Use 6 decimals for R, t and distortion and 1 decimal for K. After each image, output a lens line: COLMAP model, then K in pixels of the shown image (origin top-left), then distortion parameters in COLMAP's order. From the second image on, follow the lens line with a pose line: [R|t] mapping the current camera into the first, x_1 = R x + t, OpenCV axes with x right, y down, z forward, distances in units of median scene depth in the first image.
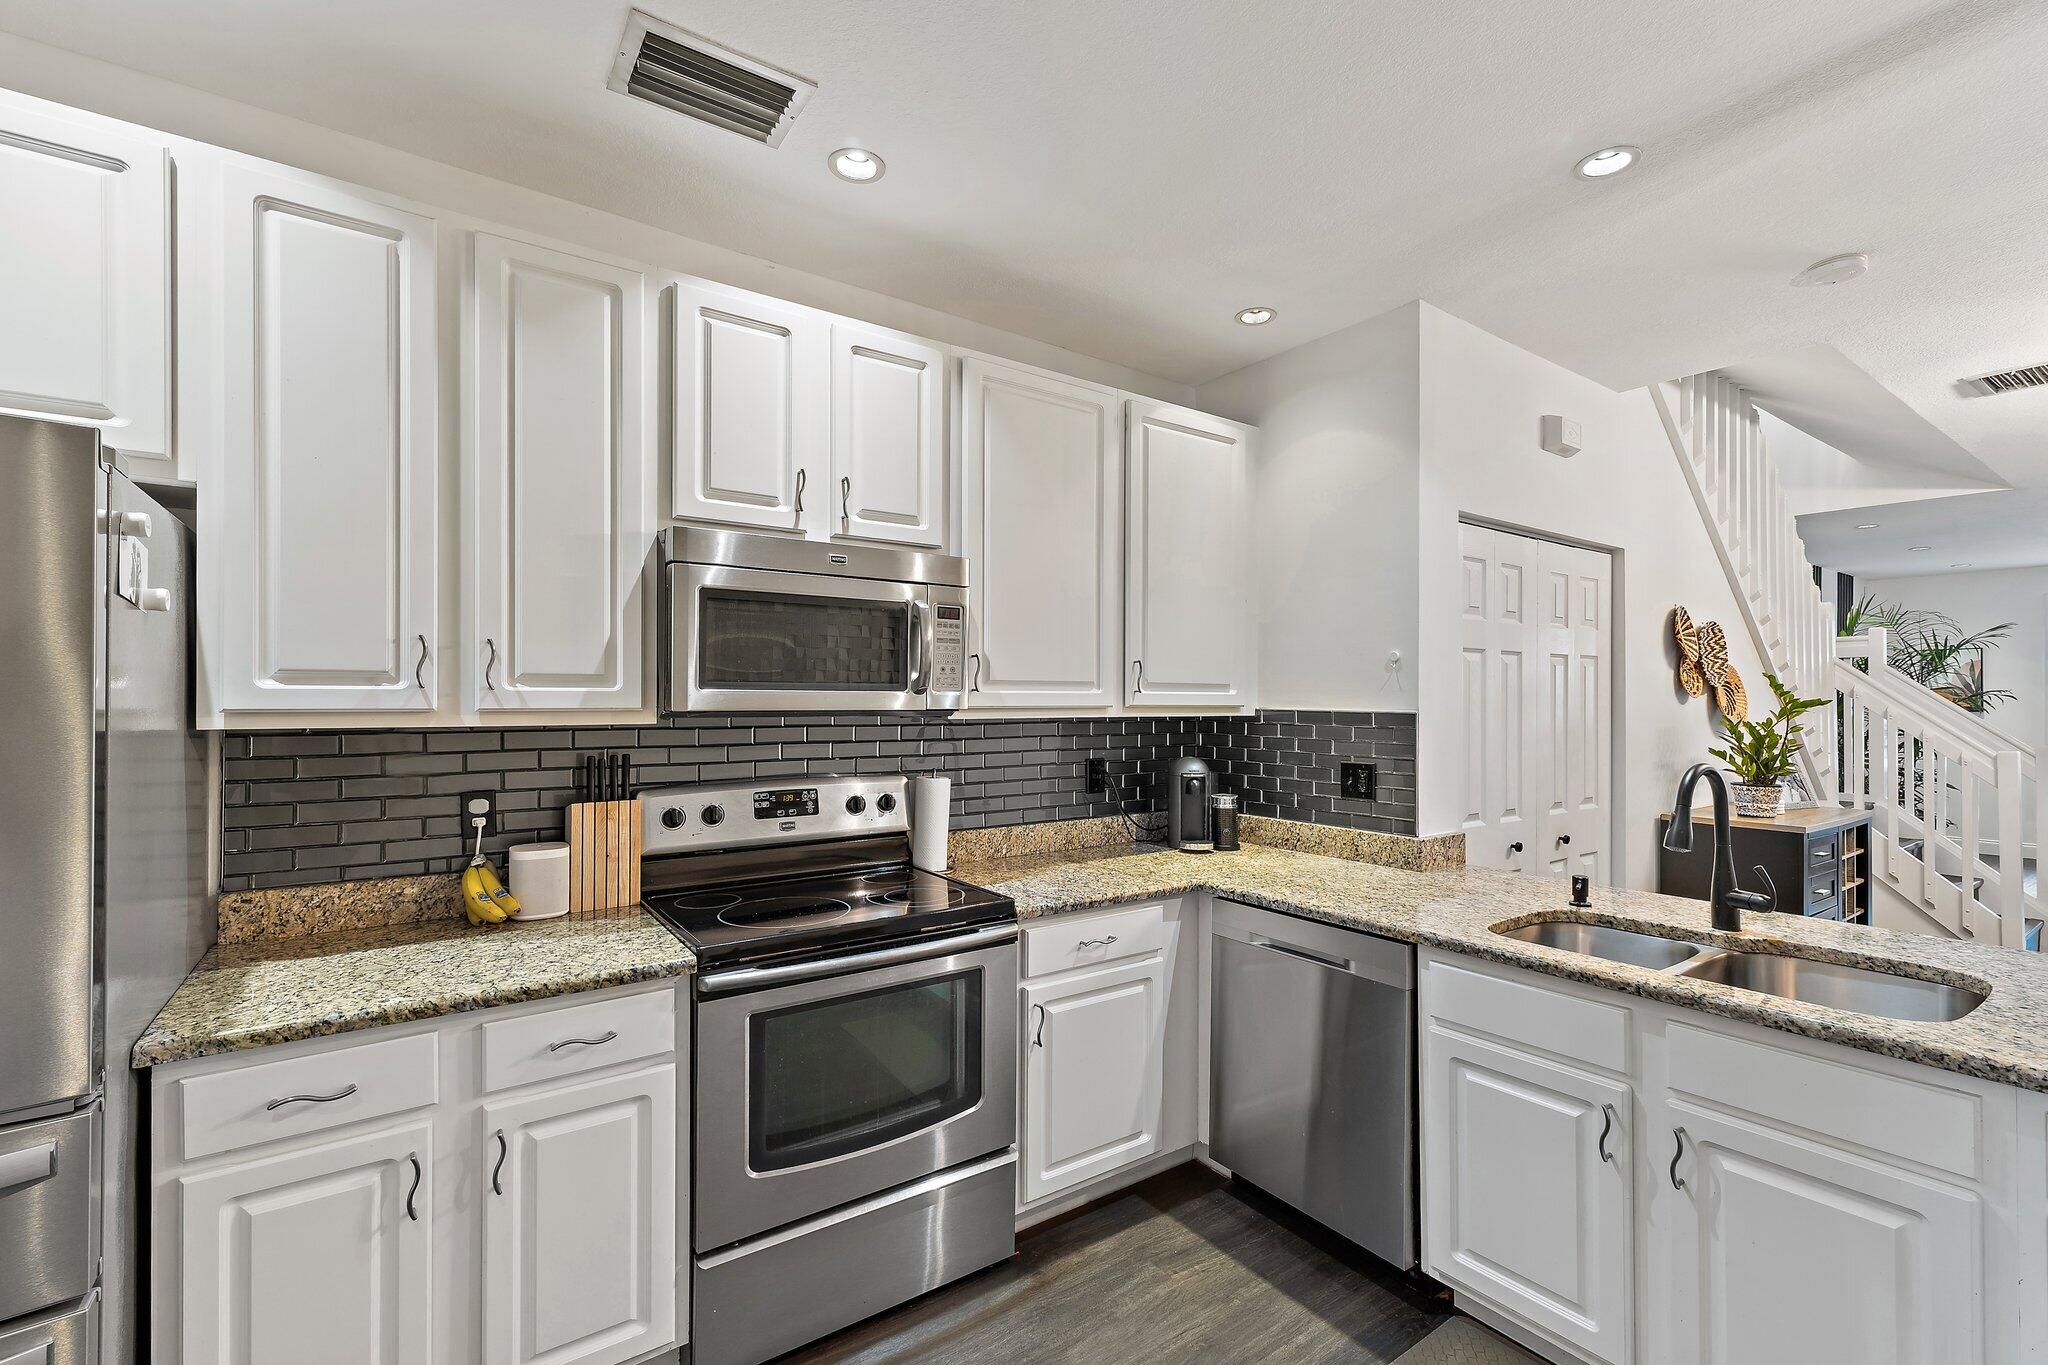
lens RADIAL K [[877.2, 0, 1038.5], [0, 877.2, 692.5], [0, 0, 1]] dist [0.009238, -0.000390]
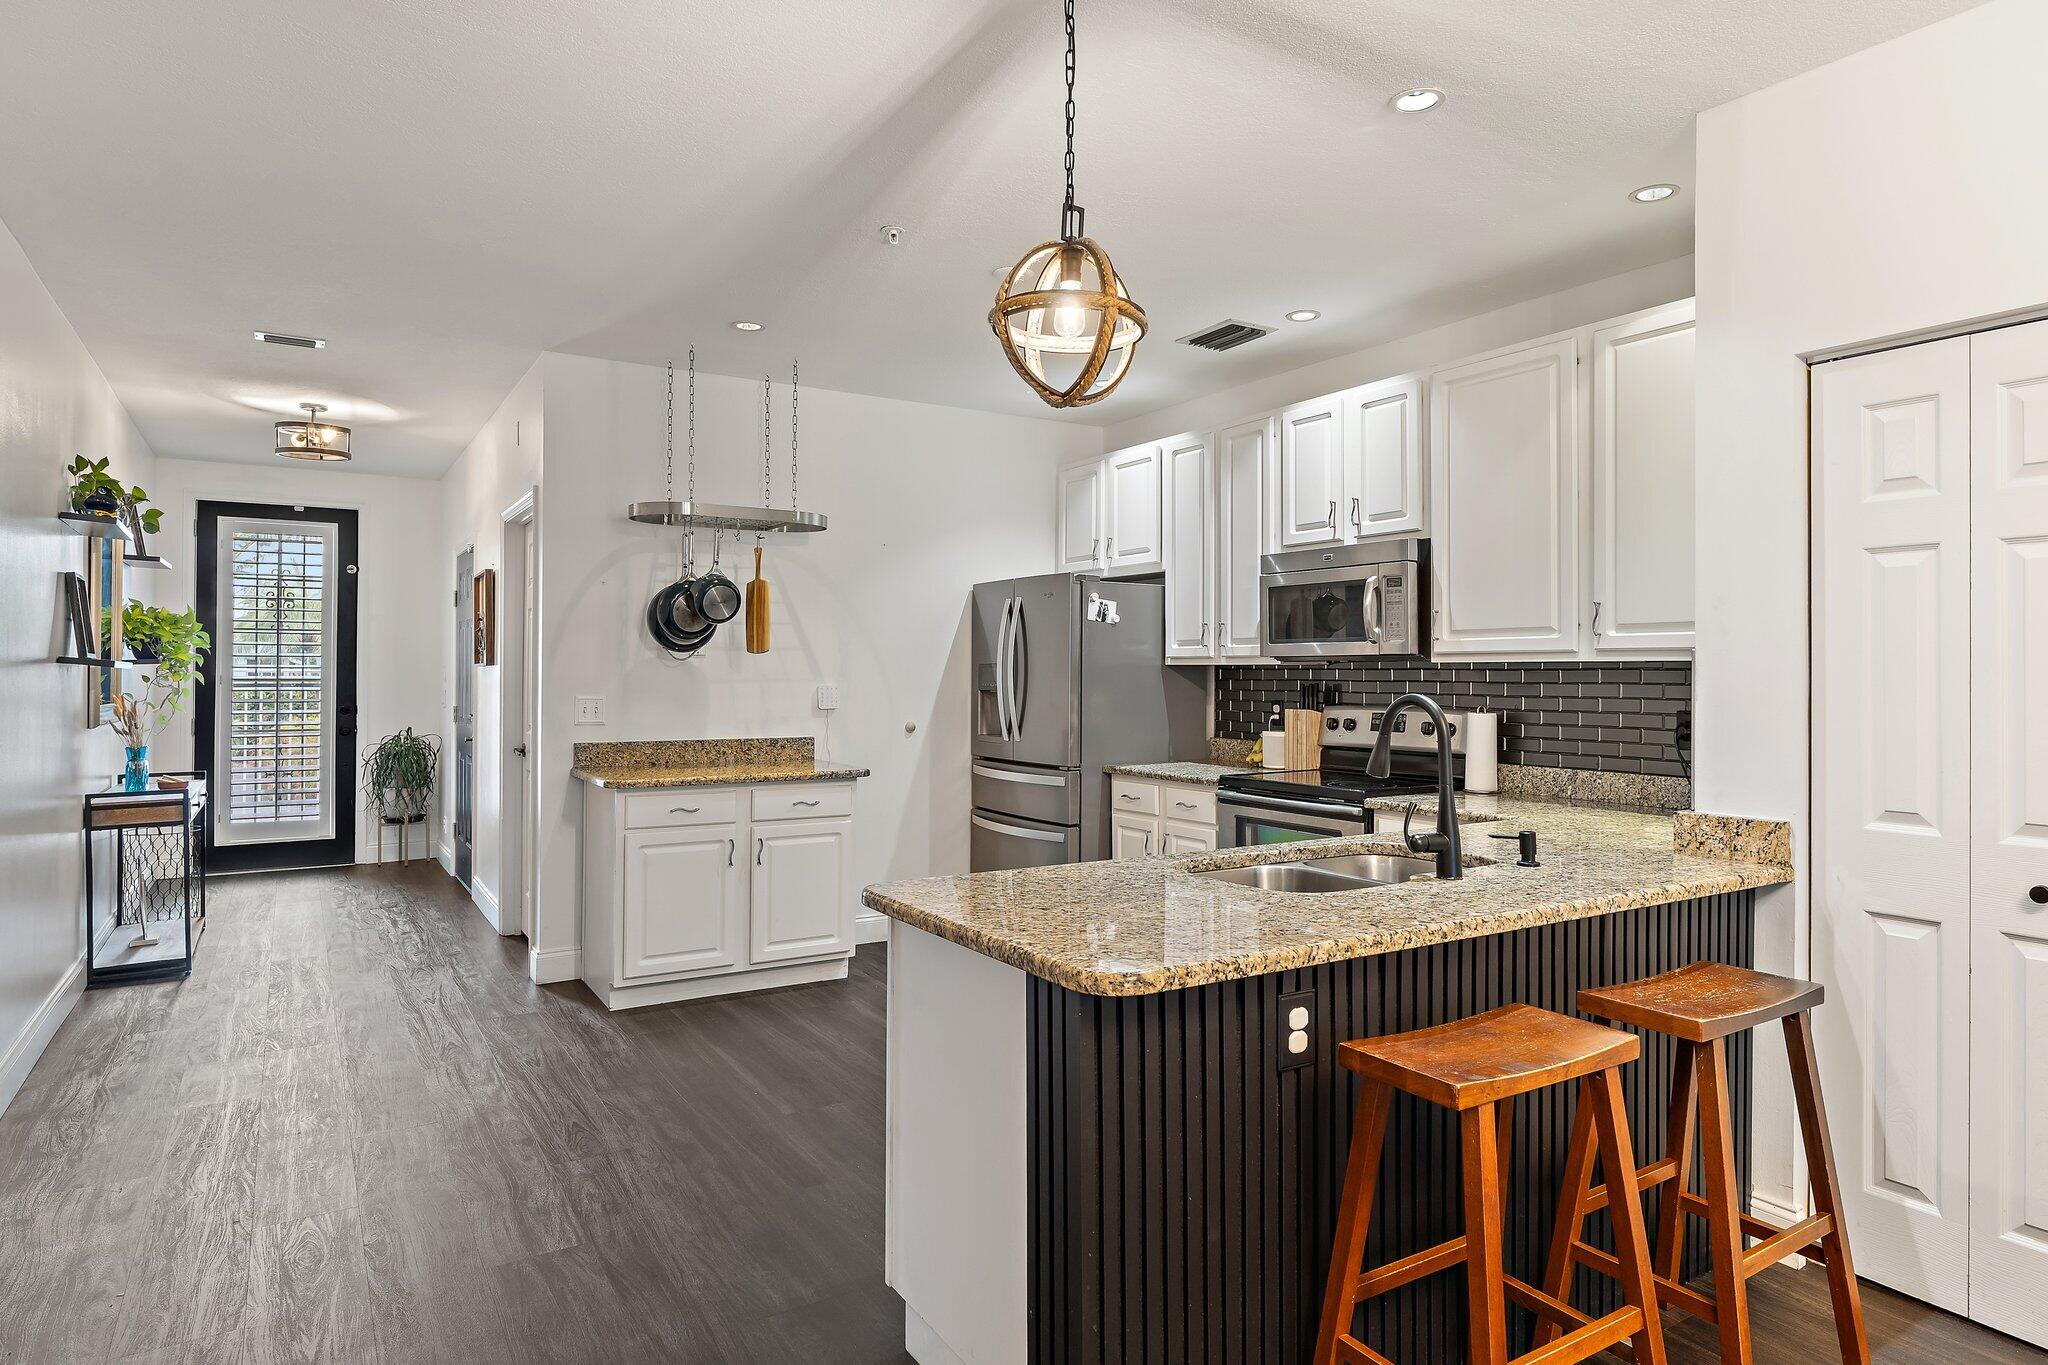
lens RADIAL K [[1173.0, 0, 1024.5], [0, 1173.0, 657.2], [0, 0, 1]] dist [0.002014, -0.001561]
pose [[-0.060052, -0.014192, -0.998094, 1.797417], [0.005545, 0.999879, -0.014551, 0.048818], [0.998180, -0.006408, -0.059966, 0.570763]]
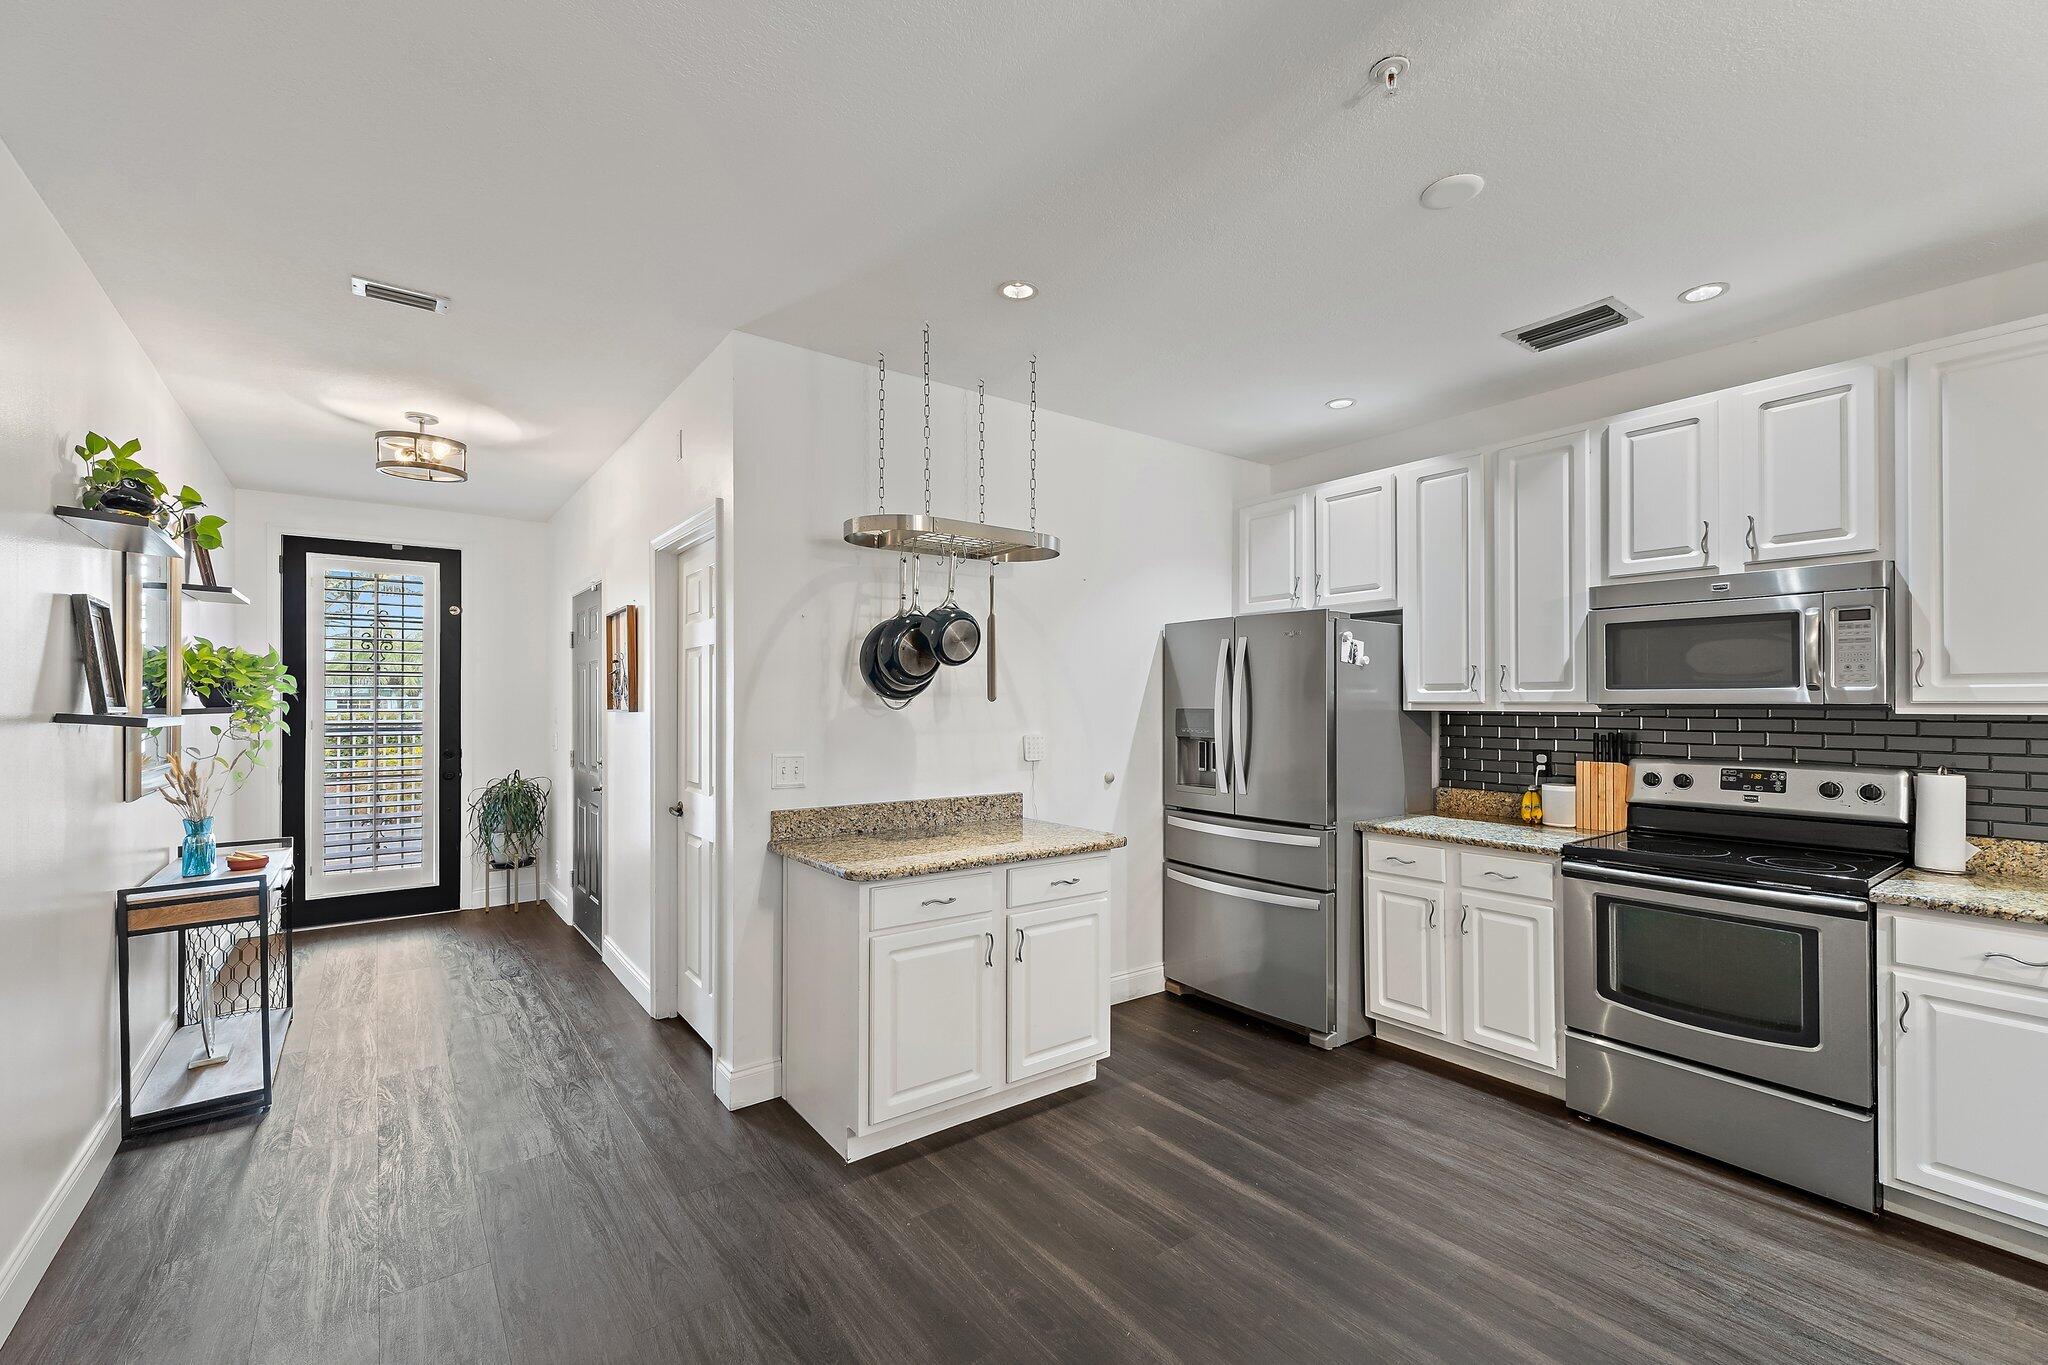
lens RADIAL K [[877.2, 0, 1038.4], [0, 877.2, 696.6], [0, 0, 1]] dist [0.009238, -0.000390]
pose [[0.026519, -0.006911, -0.999624, 1.006106], [0.009284, 0.999935, -0.006667, 0.008446], [0.999605, -0.009104, 0.026581, -0.036254]]
